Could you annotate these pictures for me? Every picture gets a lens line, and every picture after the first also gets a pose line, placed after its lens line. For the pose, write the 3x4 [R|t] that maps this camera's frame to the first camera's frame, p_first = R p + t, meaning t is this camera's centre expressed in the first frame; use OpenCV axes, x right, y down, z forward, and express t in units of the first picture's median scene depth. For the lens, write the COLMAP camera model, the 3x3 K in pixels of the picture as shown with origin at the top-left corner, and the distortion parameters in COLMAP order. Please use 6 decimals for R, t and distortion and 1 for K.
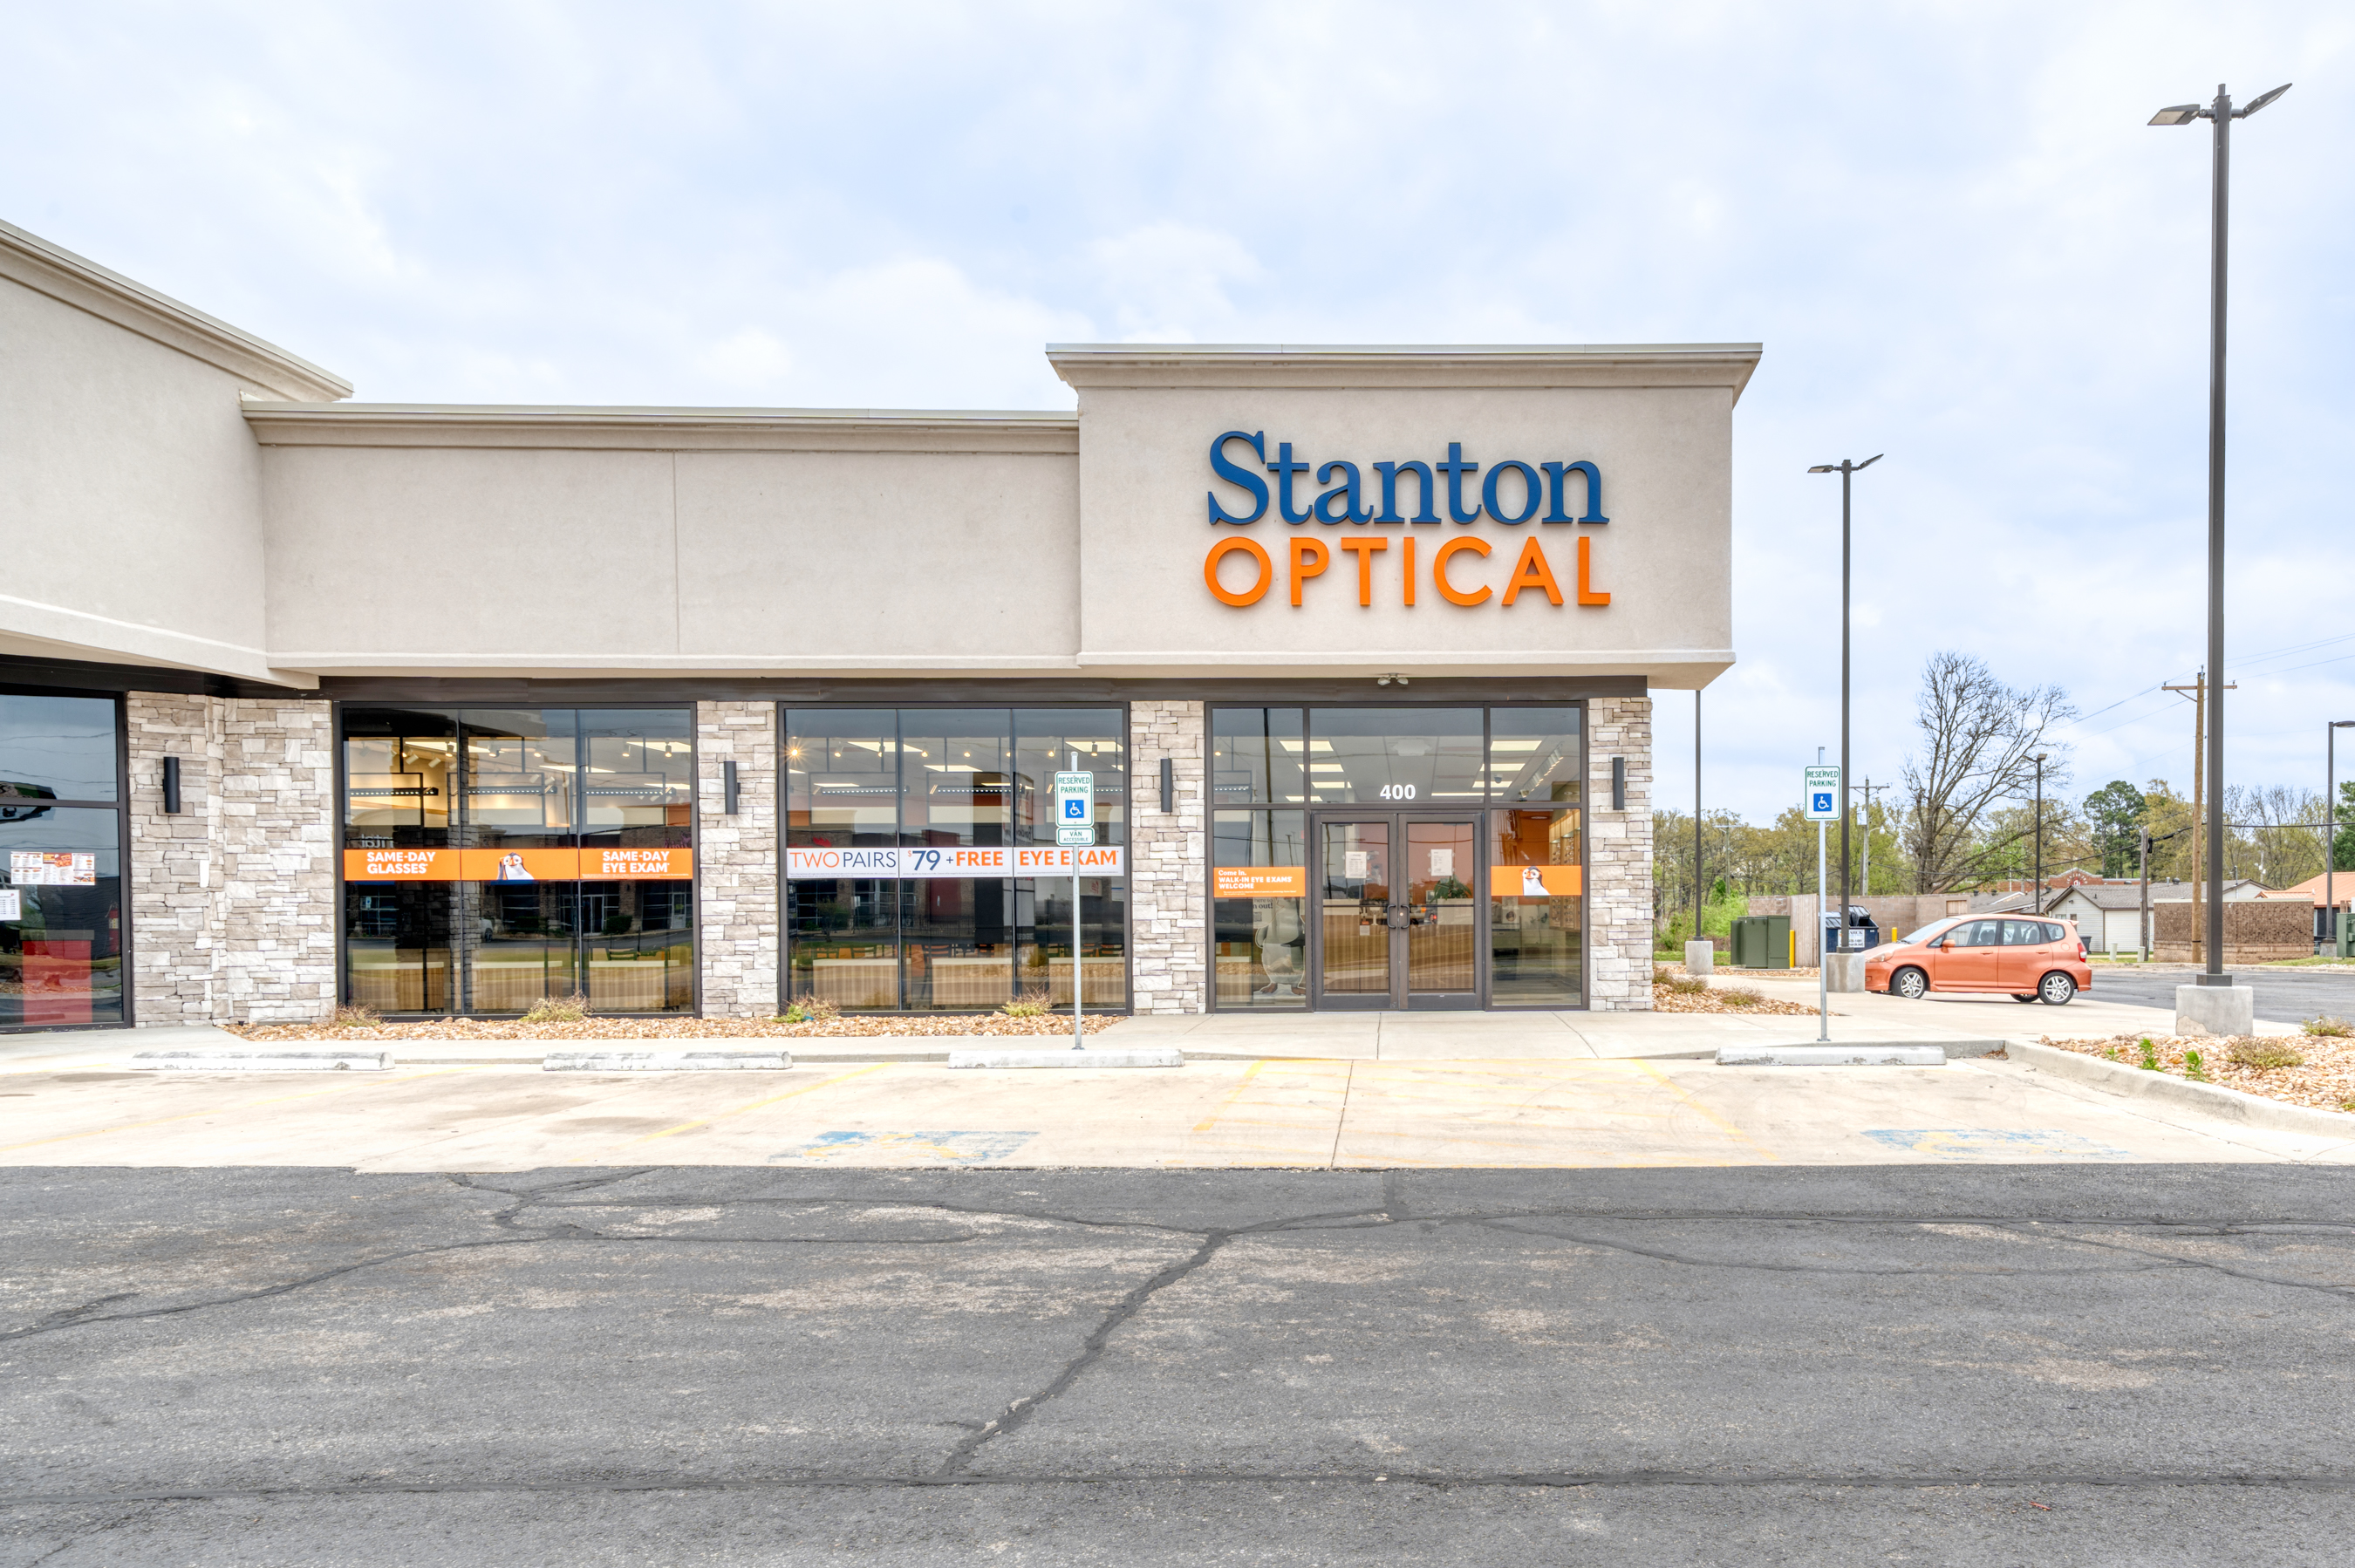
lens RADIAL K [[1447.1, 0, 1176.3], [0, 1447.1, 776.1], [0, 0, 1]] dist [-0.001745, -0.000911]
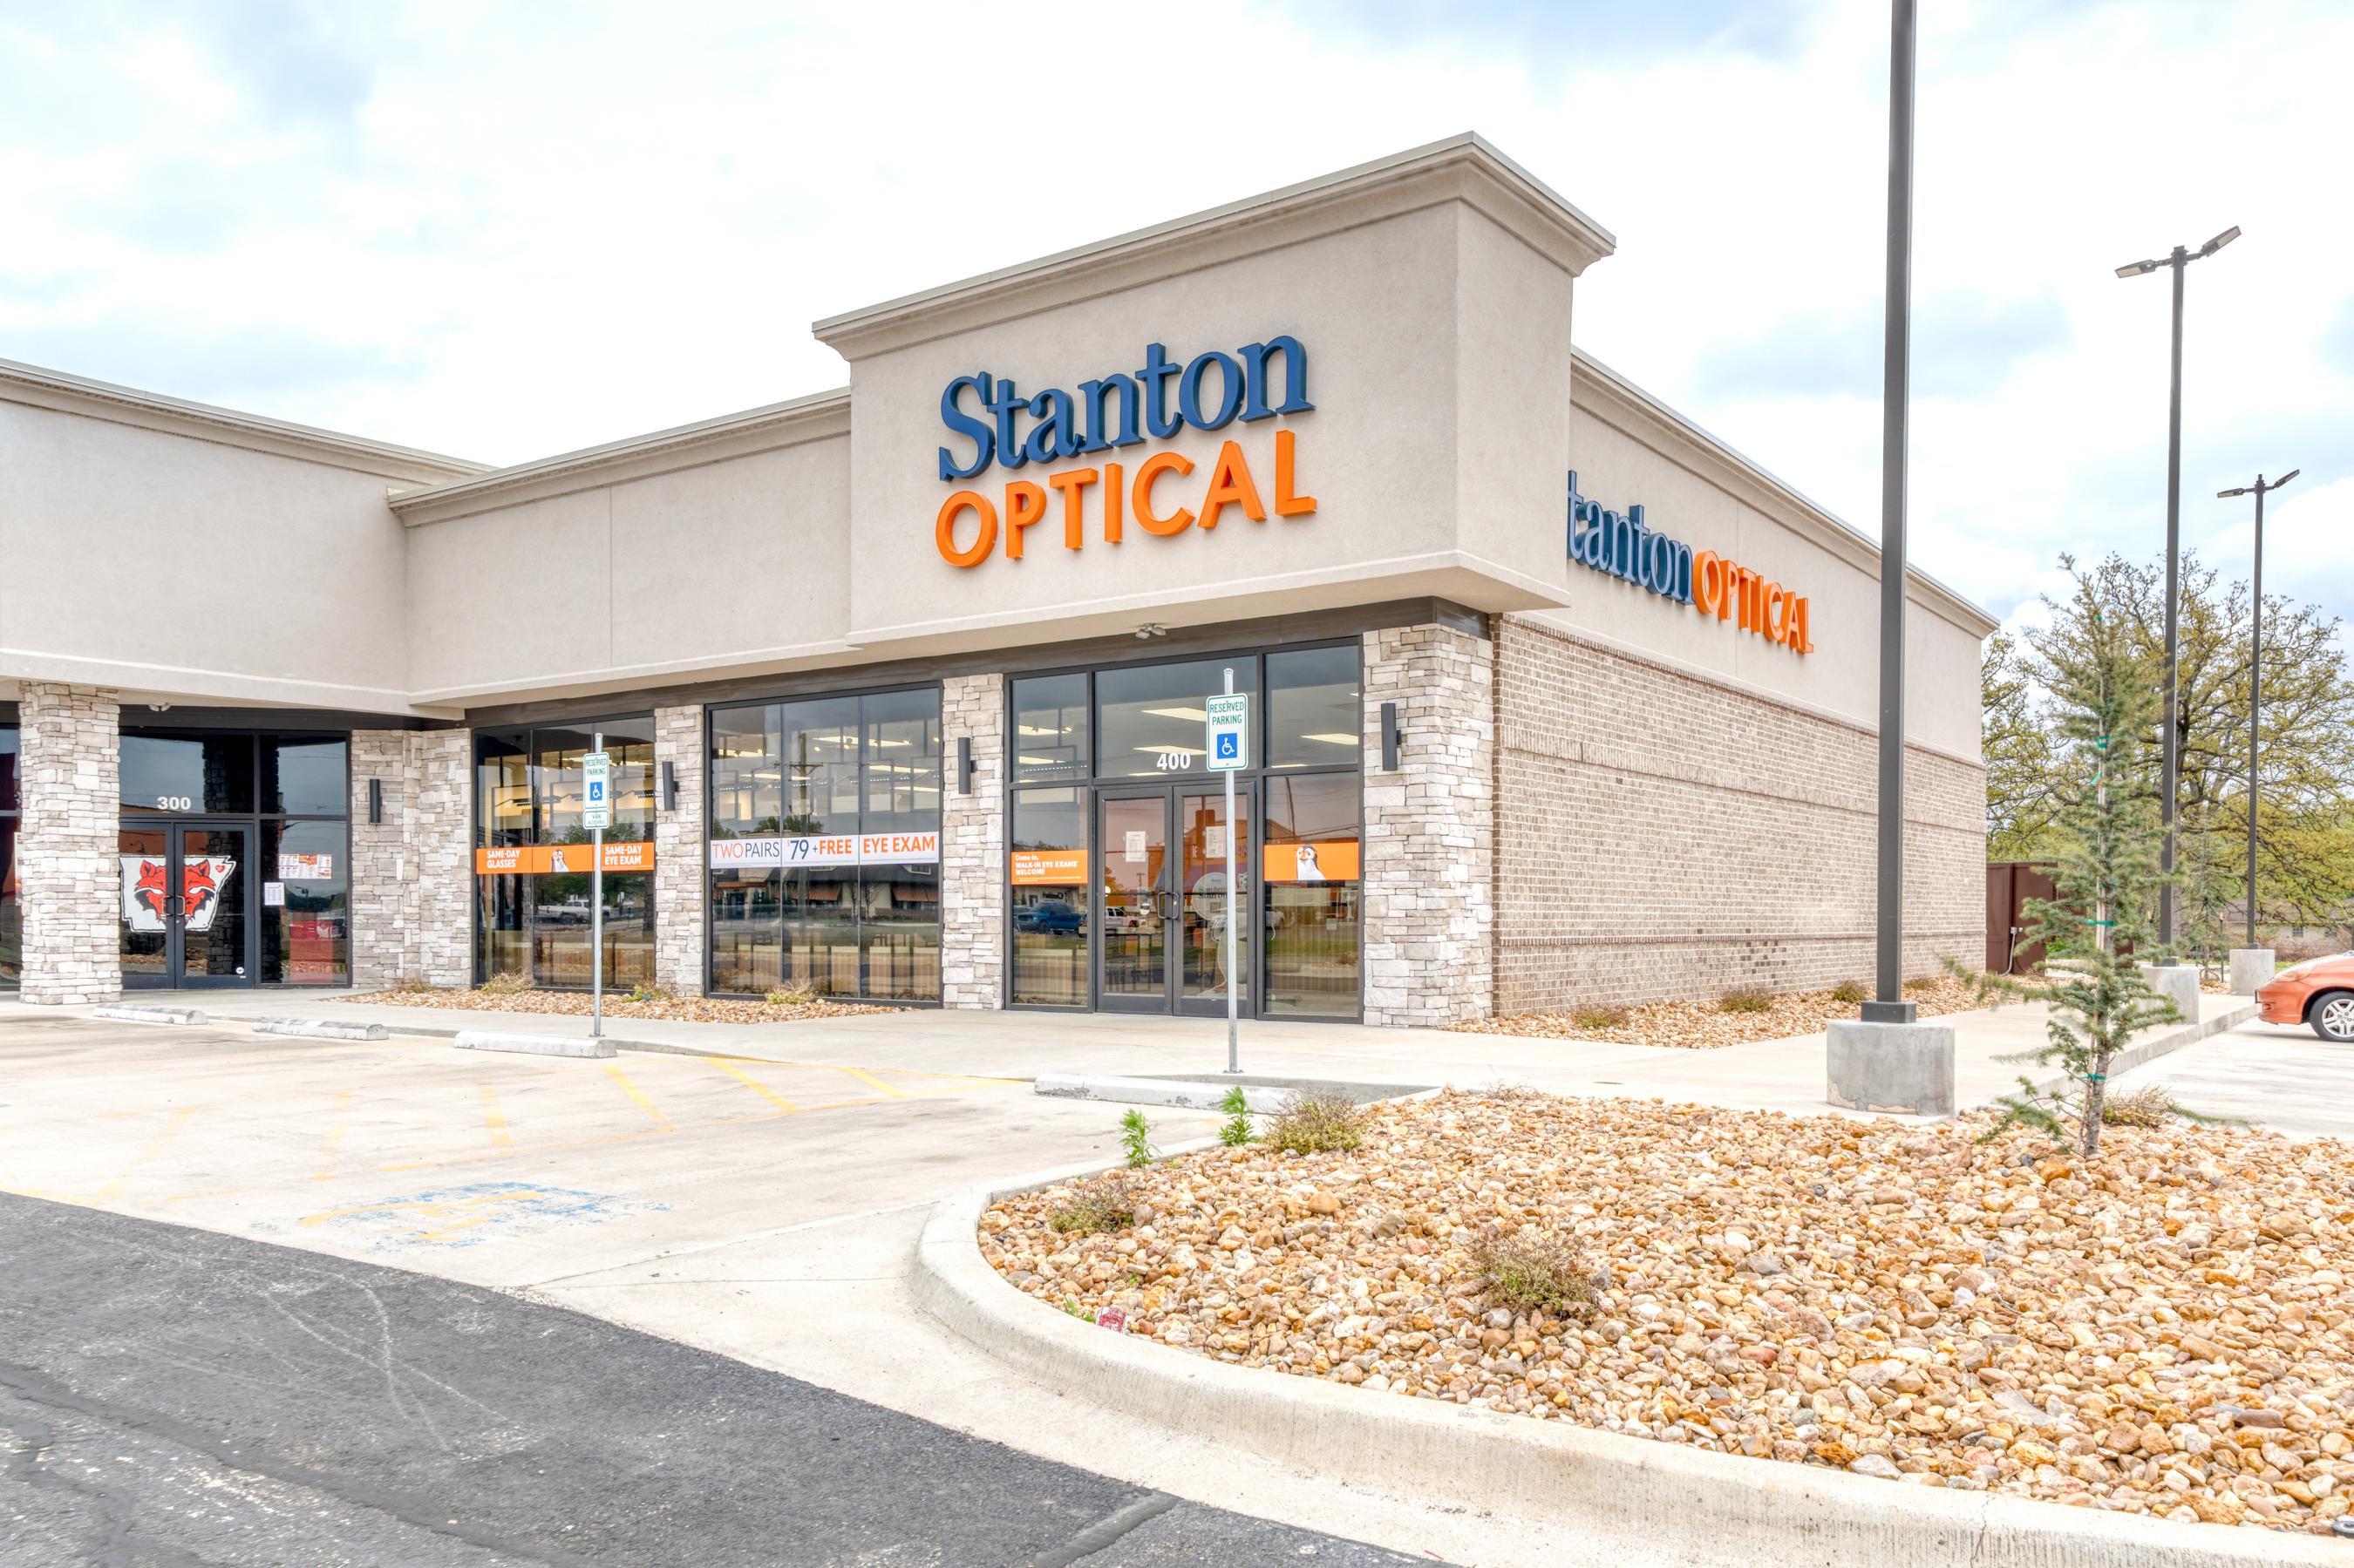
lens RADIAL K [[1415.7, 0, 1177.4], [0, 1415.7, 792.2], [0, 0, 1]] dist [0.003370, 0.002685]
pose [[0.867494, -0.036326, -0.496119, 0.572274], [0.041109, 0.999154, -0.001276, 0.030612], [0.495745, -0.019289, 0.868254, 0.269521]]
